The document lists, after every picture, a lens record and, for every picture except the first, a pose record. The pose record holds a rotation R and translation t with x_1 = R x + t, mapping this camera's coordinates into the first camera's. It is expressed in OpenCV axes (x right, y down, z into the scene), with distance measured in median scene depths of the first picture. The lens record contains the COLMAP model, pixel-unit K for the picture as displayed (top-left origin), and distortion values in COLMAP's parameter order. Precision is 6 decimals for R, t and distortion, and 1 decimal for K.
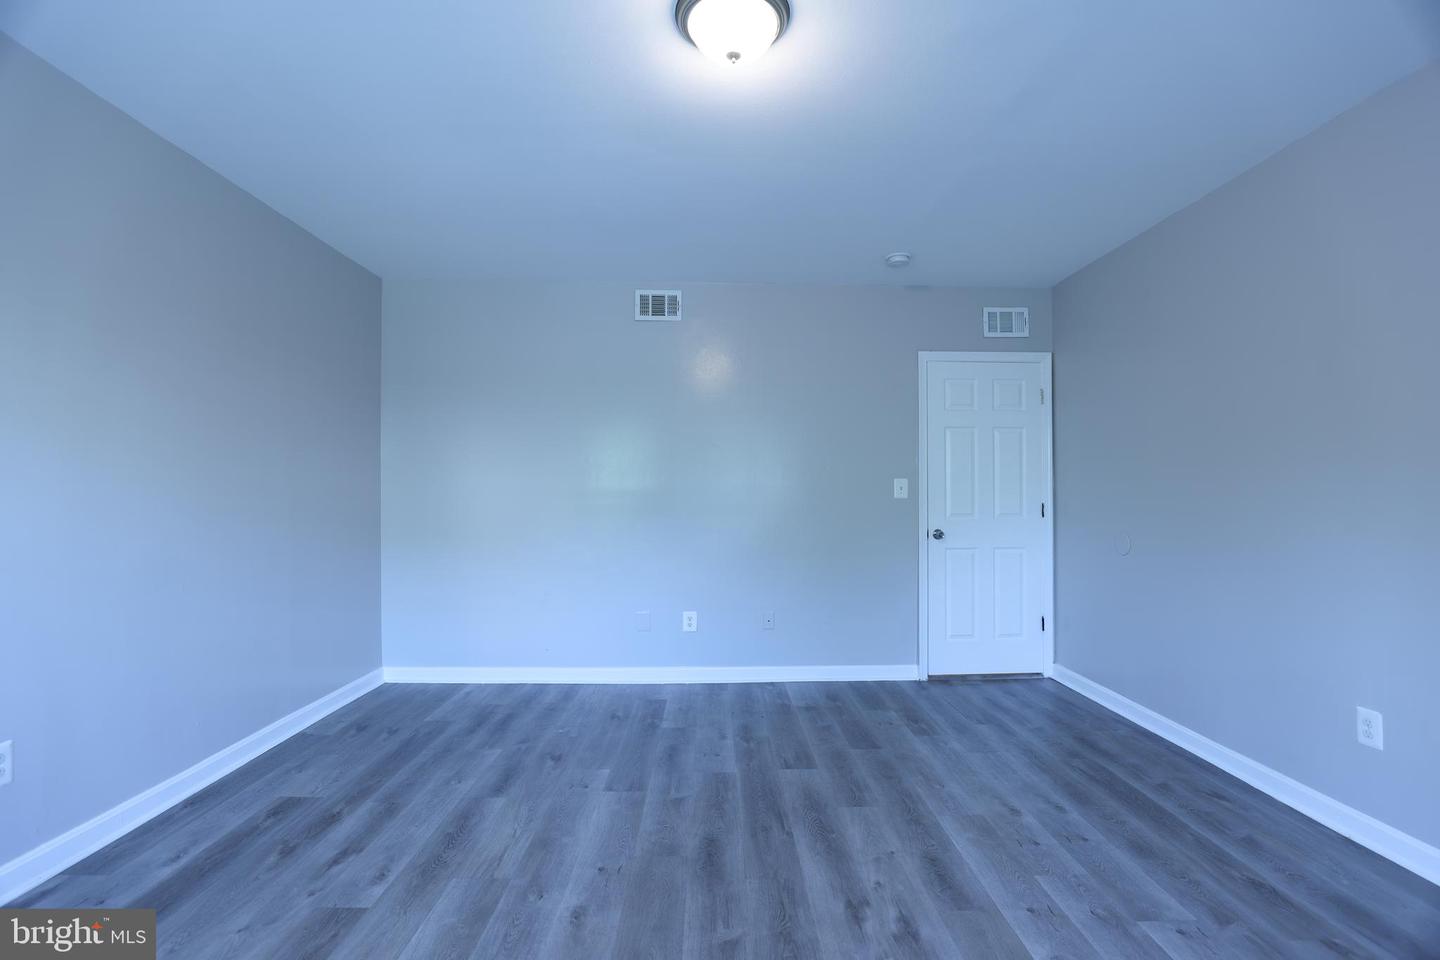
lens RADIAL K [[665.6, 0, 734.2], [0, 665.6, 486.1], [0, 0, 1]] dist [-0.039068, 0.008060]
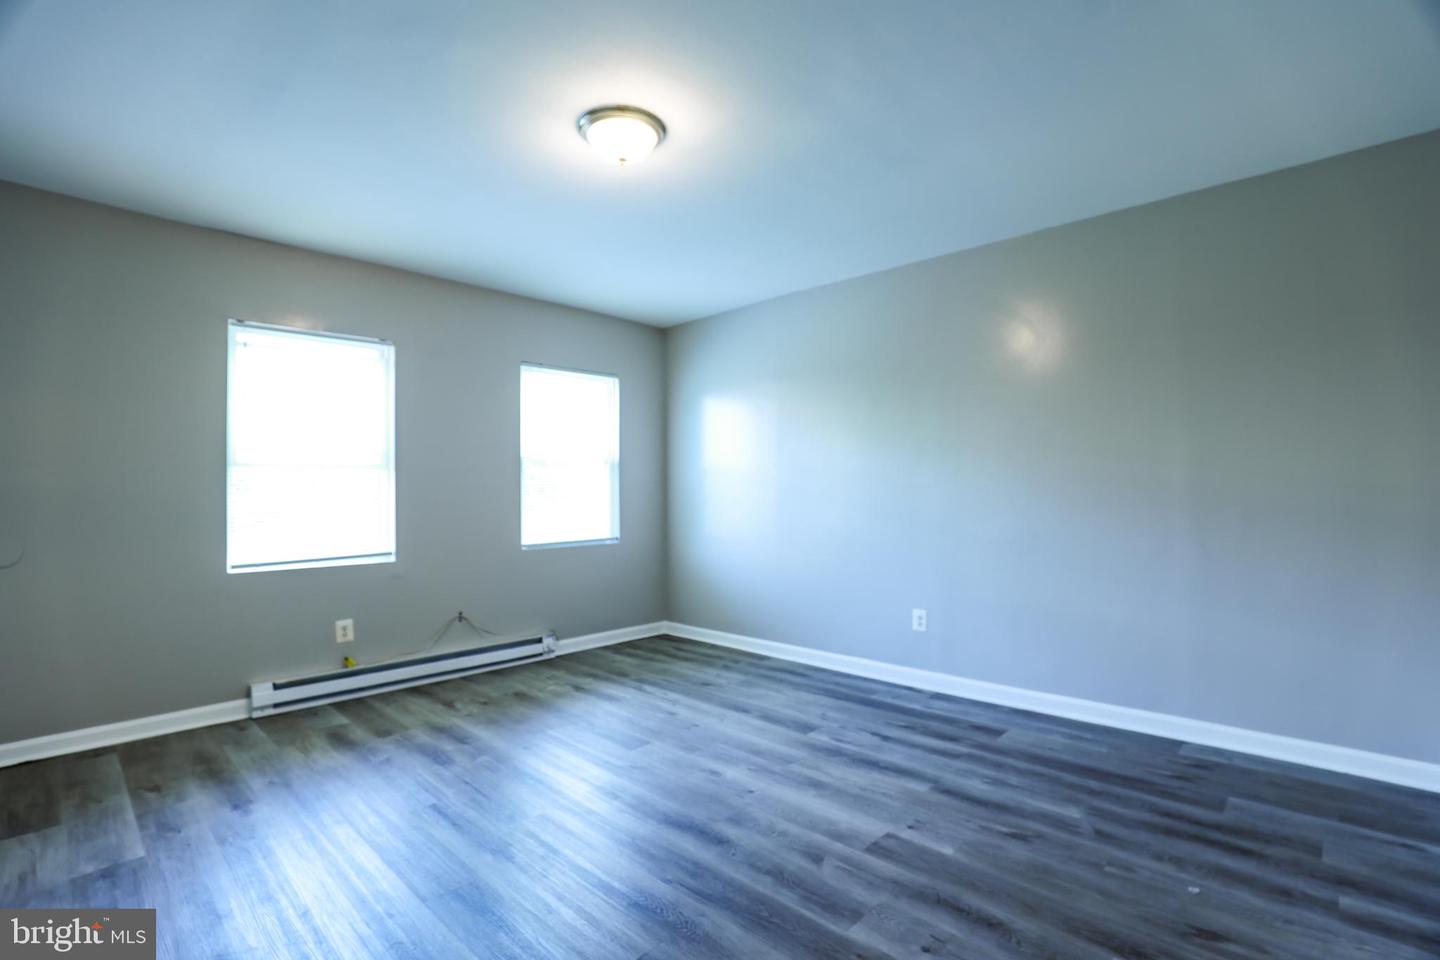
lens RADIAL K [[665.6, 0, 734.2], [0, 665.6, 486.1], [0, 0, 1]] dist [-0.039068, 0.008060]
pose [[-0.705157, -0.000625, -0.709051, 0.584439], [0.016549, 0.999713, -0.017340, 0.020139], [0.708858, -0.023962, -0.704944, 1.543929]]
